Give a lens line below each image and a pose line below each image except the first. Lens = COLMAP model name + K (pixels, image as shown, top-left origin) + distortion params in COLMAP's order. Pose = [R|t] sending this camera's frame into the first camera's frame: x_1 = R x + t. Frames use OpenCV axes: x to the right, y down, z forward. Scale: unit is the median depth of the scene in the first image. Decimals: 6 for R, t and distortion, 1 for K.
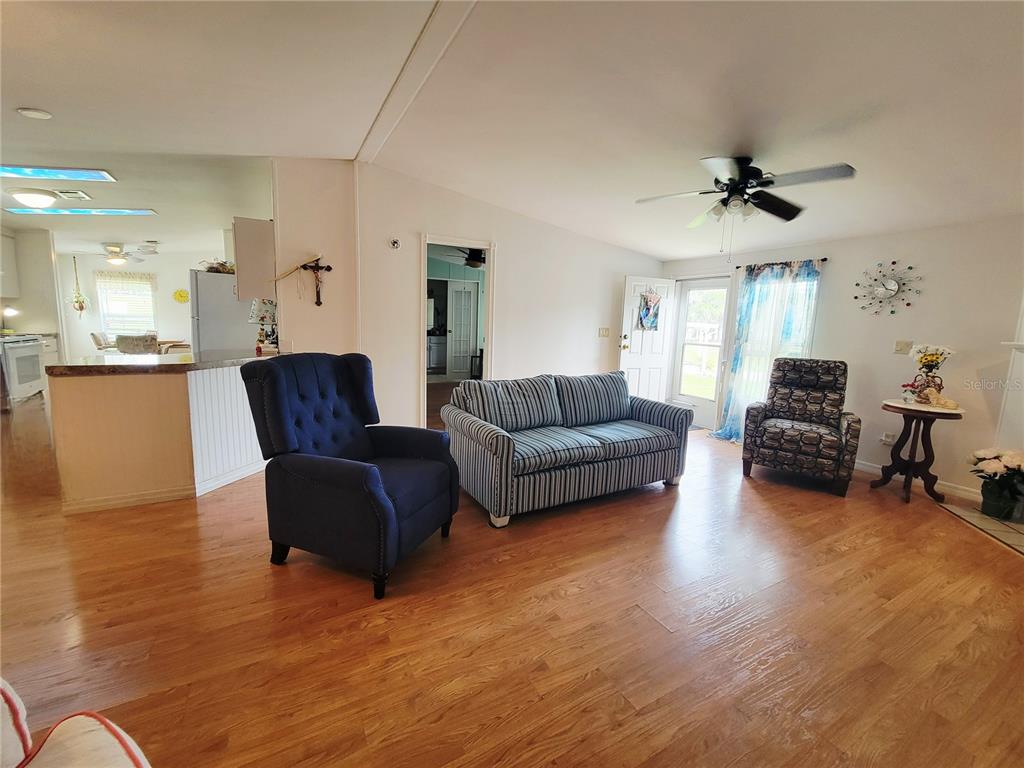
lens RADIAL K [[418.4, 0, 507.2], [0, 418.4, 382.2], [0, 0, 1]] dist [-0.001327, 0.000693]
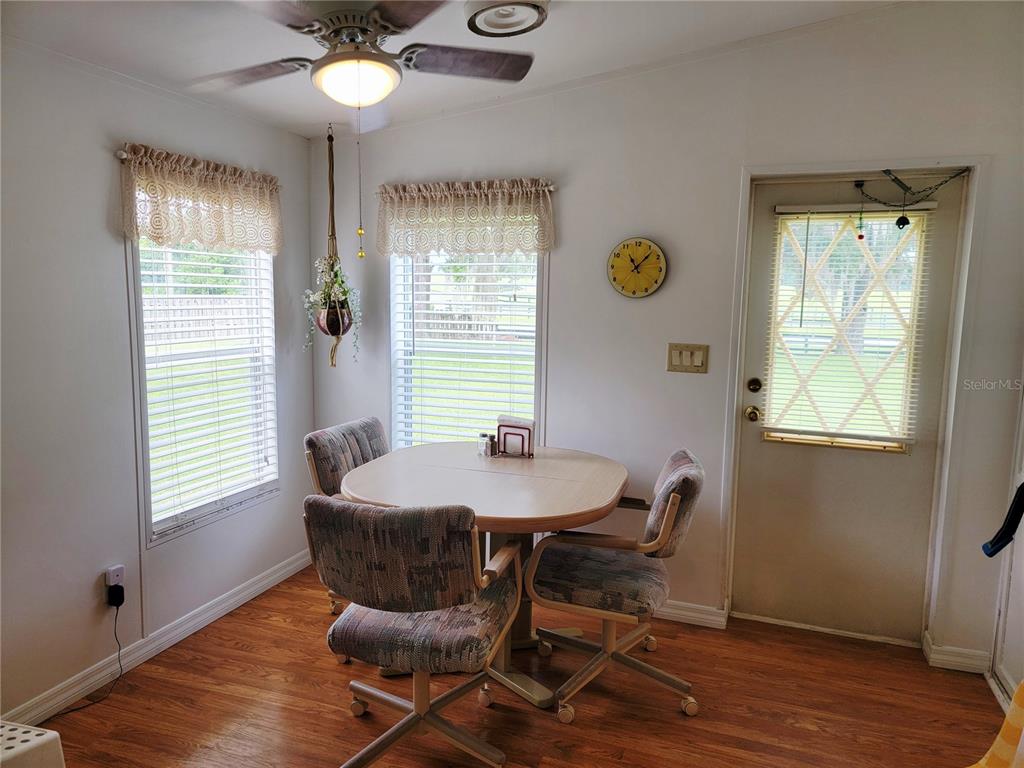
lens RADIAL K [[718.8, 0, 513.3], [0, 718.8, 388.9], [0, 0, 1]] dist [0.092164, -0.001028]
pose [[0.660339, 0.077289, -0.746980, -1.551679], [-0.102887, 0.994621, 0.011959, -0.408352], [0.743886, 0.068958, 0.664739, 2.047616]]
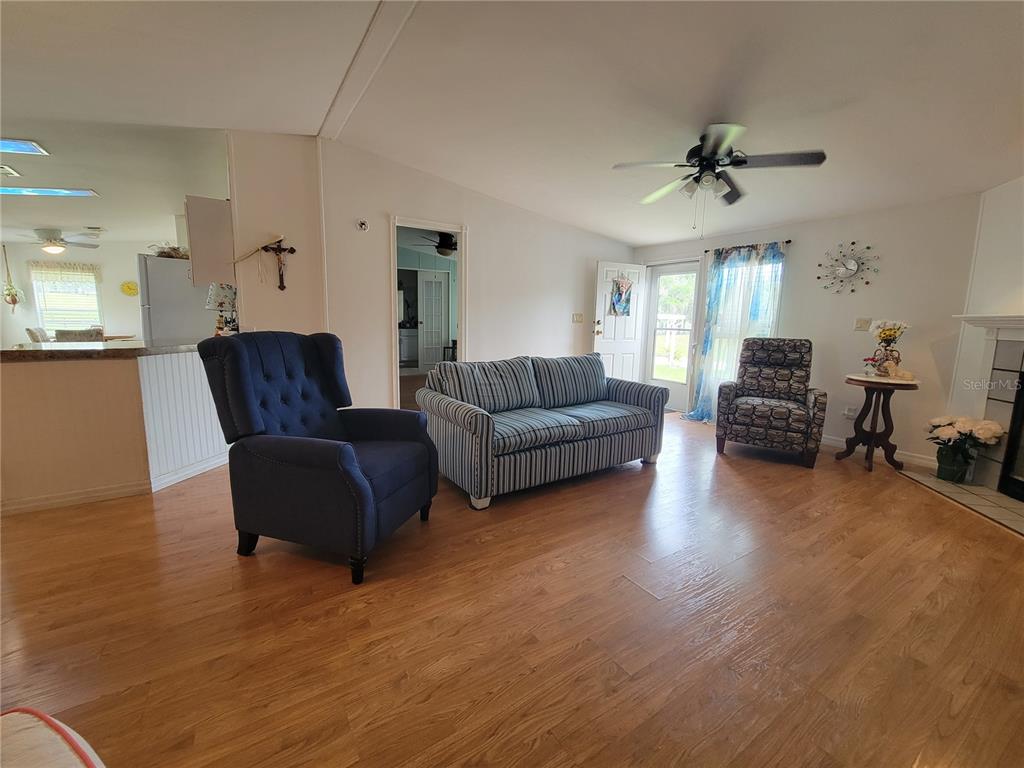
lens RADIAL K [[419.1, 0, 507.4], [0, 419.1, 381.8], [0, 0, 1]] dist [-0.000620, 0.000600]
pose [[0.997479, -0.023299, 0.067035, -0.013161], [0.022744, 0.999700, 0.009044, 0.038682], [-0.067226, -0.007497, 0.997710, 0.021028]]
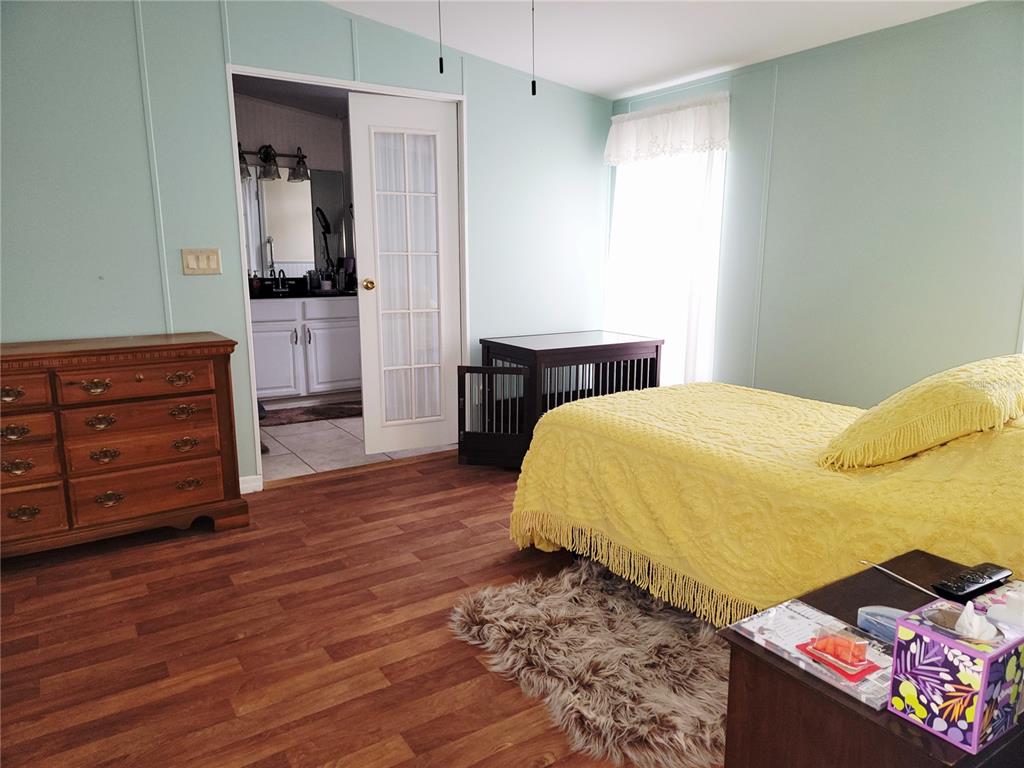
lens RADIAL K [[718.8, 0, 513.3], [0, 718.8, 388.9], [0, 0, 1]] dist [0.092164, -0.001028]
pose [[0.996613, -0.048043, 0.066739, -0.226167], [0.044678, 0.997698, 0.051021, -0.215164], [-0.069036, -0.047866, 0.996465, 1.514116]]
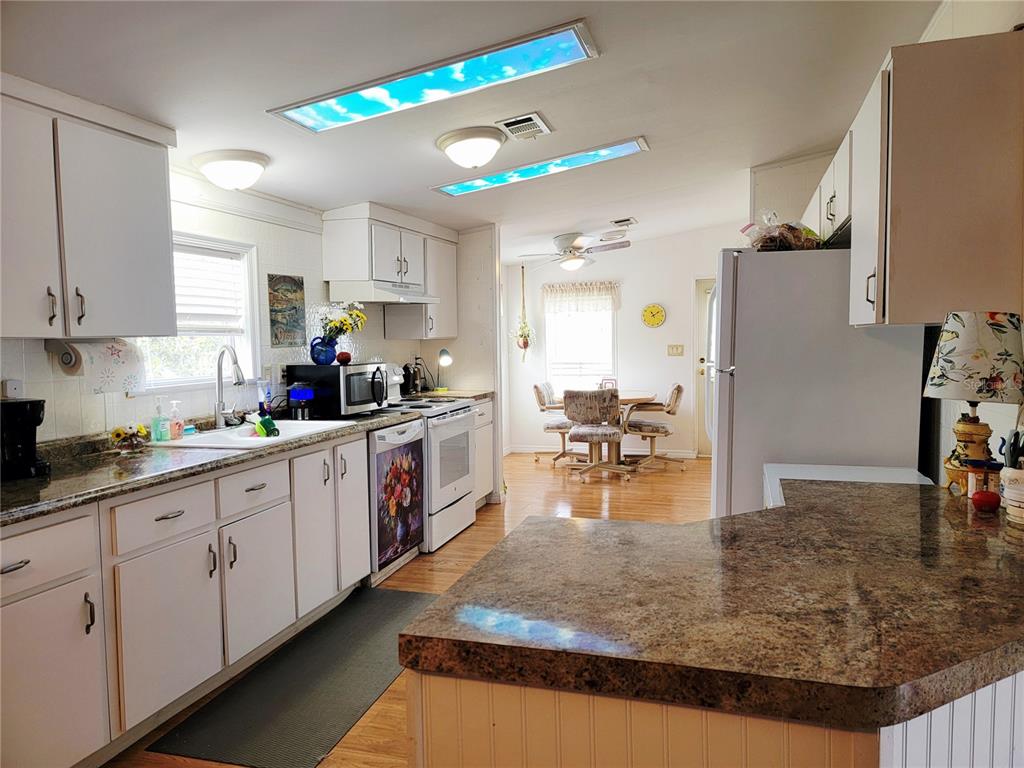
lens RADIAL K [[718.8, 0, 513.3], [0, 718.8, 388.9], [0, 0, 1]] dist [0.092164, -0.001028]
pose [[0.689946, 0.007807, -0.723819, -0.609949], [-0.062385, 0.996863, -0.048713, -0.143848], [0.721168, 0.078765, 0.688268, 0.608257]]
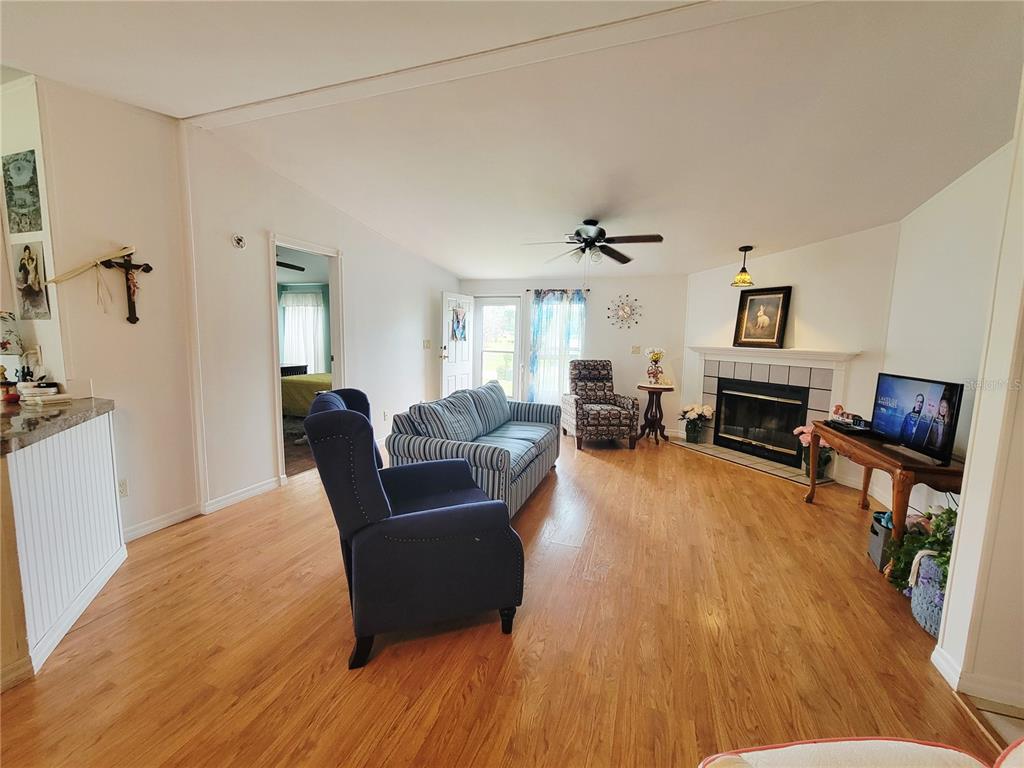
lens RADIAL K [[419.1, 0, 507.4], [0, 419.1, 381.8], [0, 0, 1]] dist [-0.000620, 0.000600]
pose [[0.751807, -0.092088, 0.652922, -0.604075], [0.097339, 0.994851, 0.028232, -0.068814], [-0.652159, 0.042330, 0.756899, 0.151453]]
